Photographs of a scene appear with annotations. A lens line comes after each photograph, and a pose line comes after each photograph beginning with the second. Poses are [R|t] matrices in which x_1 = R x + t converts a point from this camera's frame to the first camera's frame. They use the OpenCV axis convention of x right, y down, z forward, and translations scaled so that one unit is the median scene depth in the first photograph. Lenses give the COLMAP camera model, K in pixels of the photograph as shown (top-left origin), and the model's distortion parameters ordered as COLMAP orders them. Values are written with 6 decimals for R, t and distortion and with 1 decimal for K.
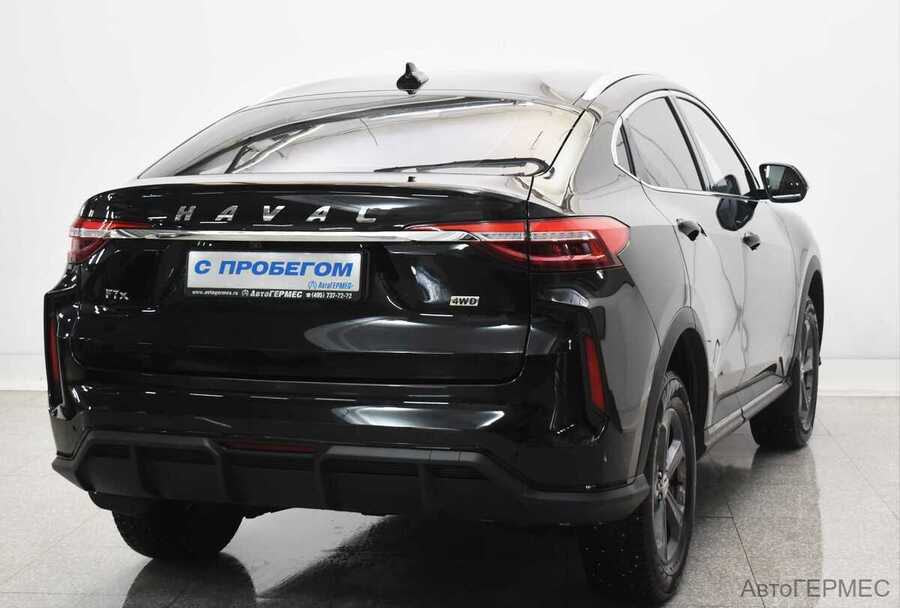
lens RADIAL K [[1560.5, 0, 442.4], [0, 1560.5, 258.4], [0, 0, 1]] dist [0.177438, 0.000000]
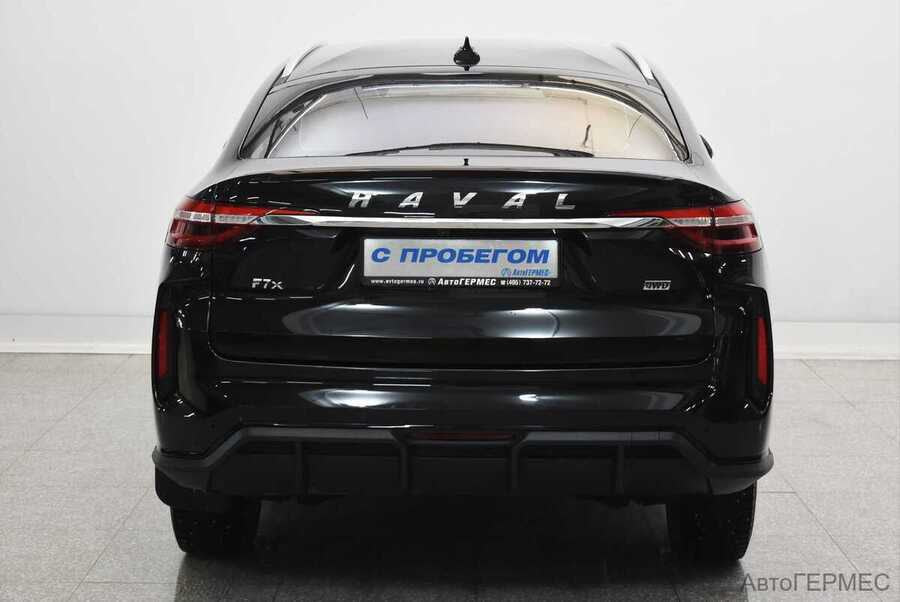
lens RADIAL K [[1689.1, 0, 449.9], [0, 1689.1, 302.7], [0, 0, 1]] dist [0.448096, 0.000000]
pose [[0.936873, -0.025600, 0.348732, -0.478654], [0.005176, 0.998222, 0.059373, -0.026963], [-0.349632, -0.053820, 0.935340, 0.003141]]
